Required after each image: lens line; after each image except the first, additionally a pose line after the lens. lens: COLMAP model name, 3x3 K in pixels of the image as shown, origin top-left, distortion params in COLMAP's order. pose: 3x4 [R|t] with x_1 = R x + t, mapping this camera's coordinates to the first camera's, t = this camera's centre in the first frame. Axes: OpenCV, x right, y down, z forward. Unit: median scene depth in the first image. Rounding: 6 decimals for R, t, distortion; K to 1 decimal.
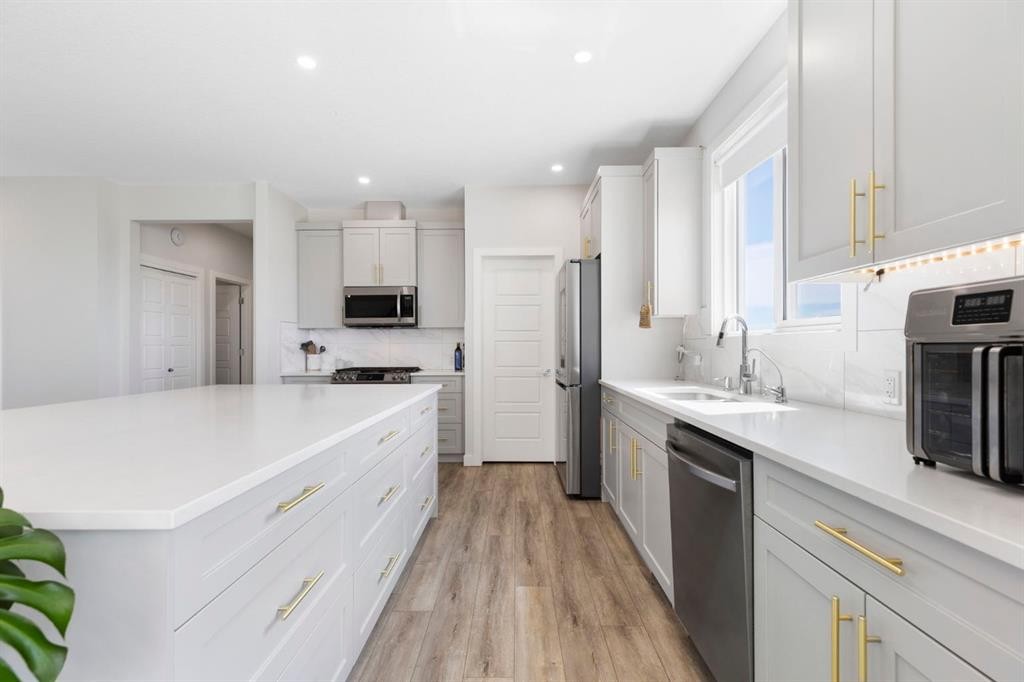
lens RADIAL K [[456.1, 0, 513.4], [0, 456.1, 342.5], [0, 0, 1]] dist [0.003829, 0.000482]
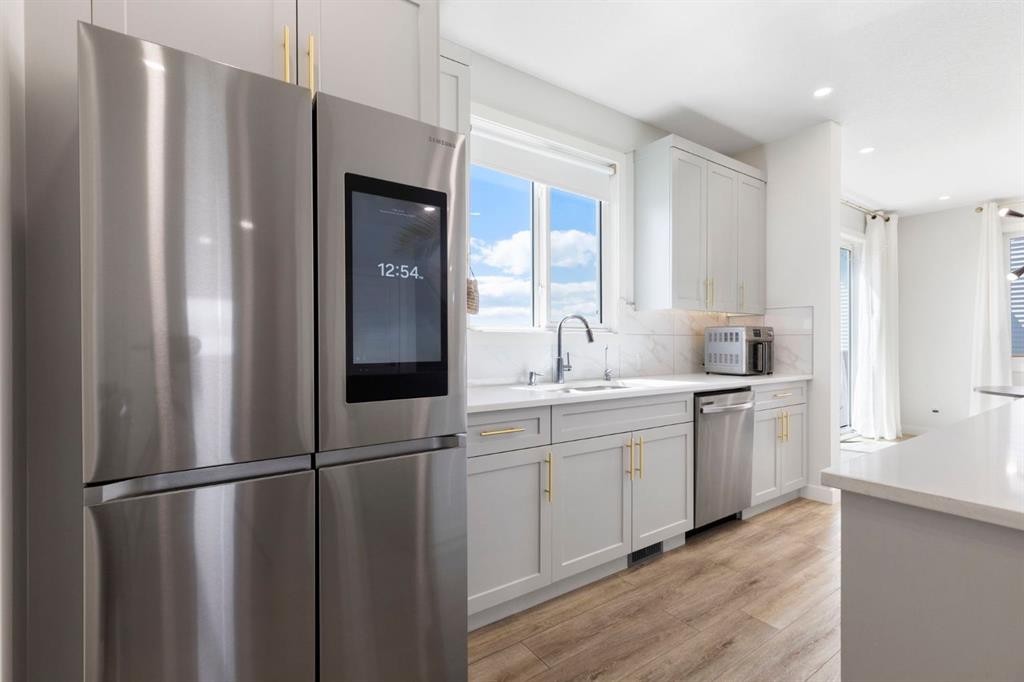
lens RADIAL K [[456.1, 0, 511.0], [0, 456.1, 343.8], [0, 0, 1]] dist [0.003829, 0.000482]
pose [[-0.571050, -0.000474, 0.820915, -0.370597], [-0.007254, 0.999964, -0.004469, 0.018443], [-0.820883, -0.008507, -0.571032, 1.752509]]
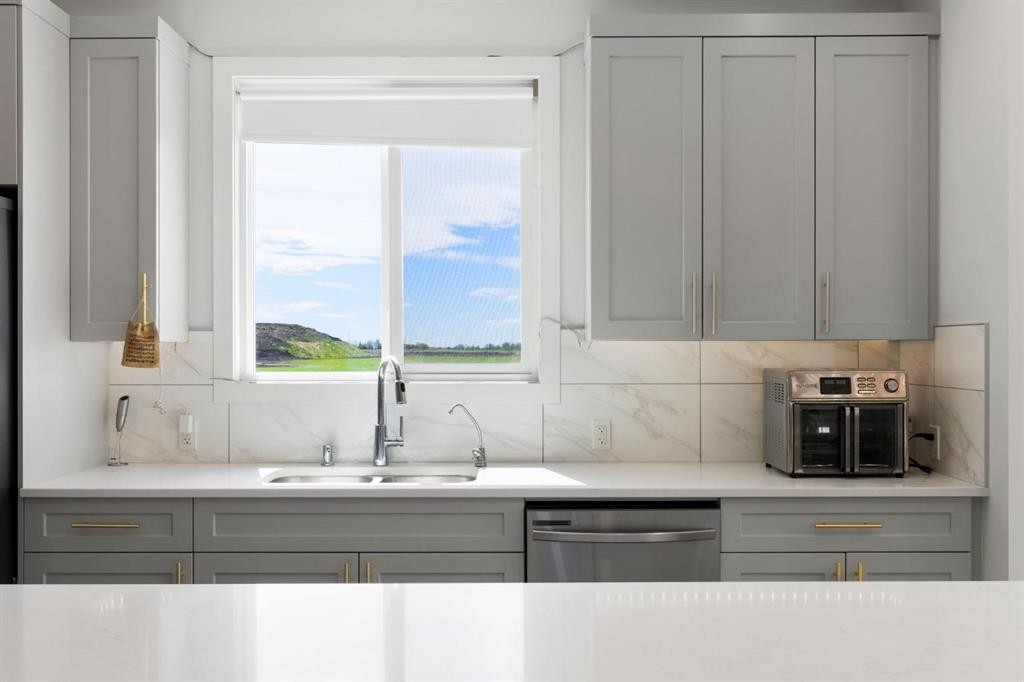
lens RADIAL K [[874.8, 0, 515.8], [0, 874.8, 358.6], [0, 0, 1]] dist [-0.000110, 0.005315]
pose [[-0.004116, -0.006044, 0.999973, -0.878416], [-0.008465, 0.999946, 0.006009, -0.067163], [-0.999956, -0.008440, -0.004167, 0.789960]]
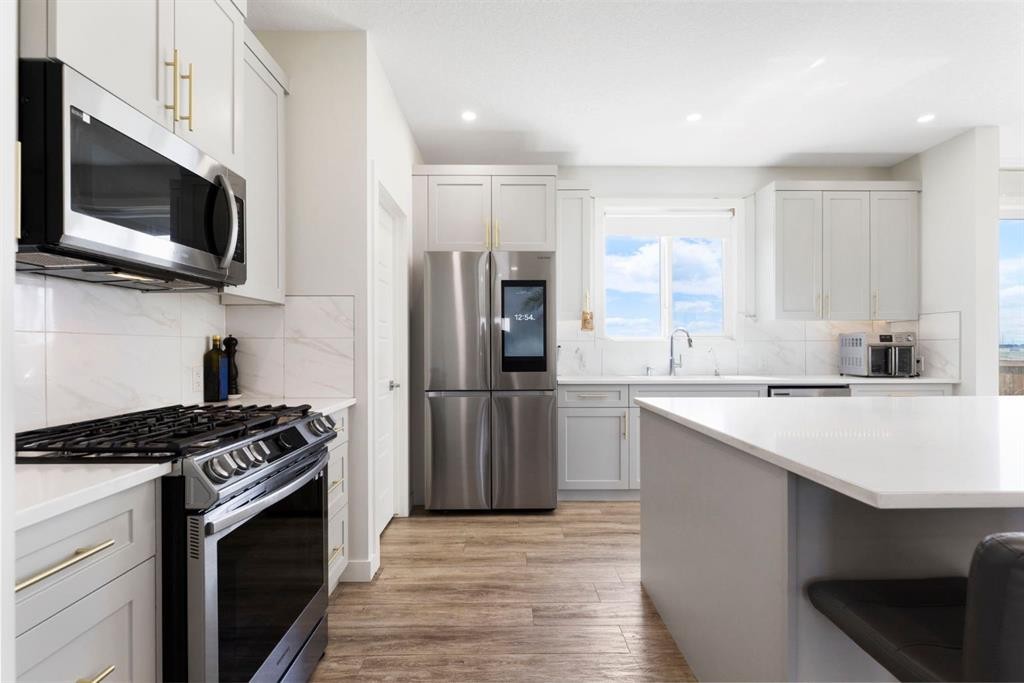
lens RADIAL K [[471.0, 0, 514.2], [0, 471.0, 347.5], [0, 0, 1]] dist [-0.002689, -0.000300]
pose [[-0.016049, 0.003062, 0.999867, -1.193088], [-0.008452, 0.999959, -0.003198, 0.019476], [-0.999835, -0.008502, -0.016022, 1.595080]]
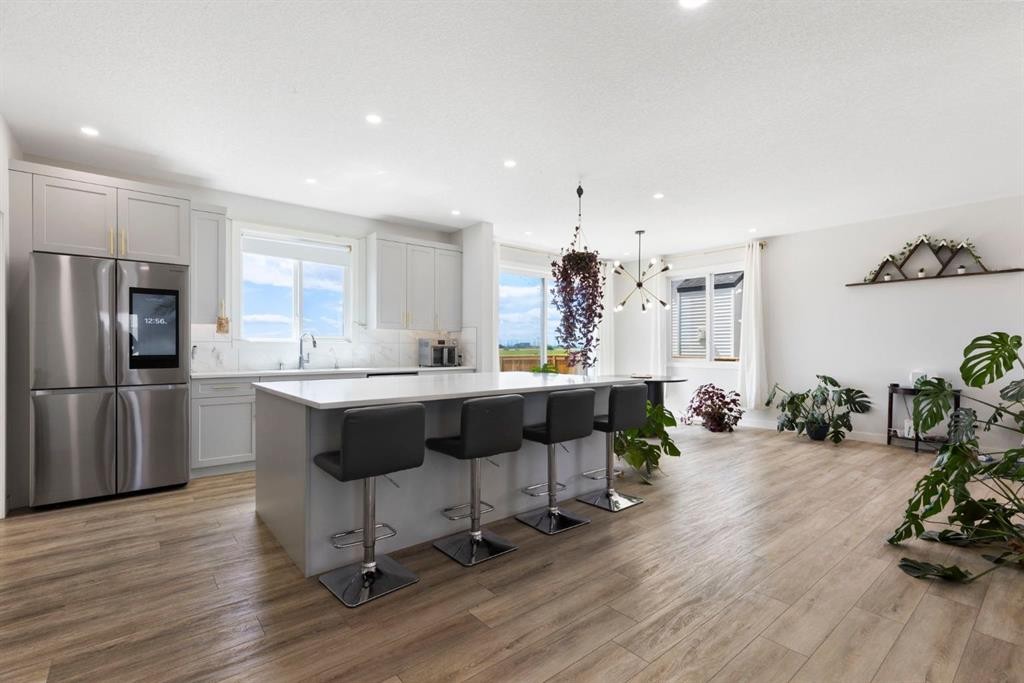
lens RADIAL K [[456.1, 0, 508.3], [0, 456.1, 347.0], [0, 0, 1]] dist [0.003829, 0.000482]
pose [[-0.635557, 0.002400, 0.772050, -1.752458], [-0.007262, 0.999932, -0.009086, 0.018966], [-0.772020, -0.011381, -0.635497, 1.602922]]
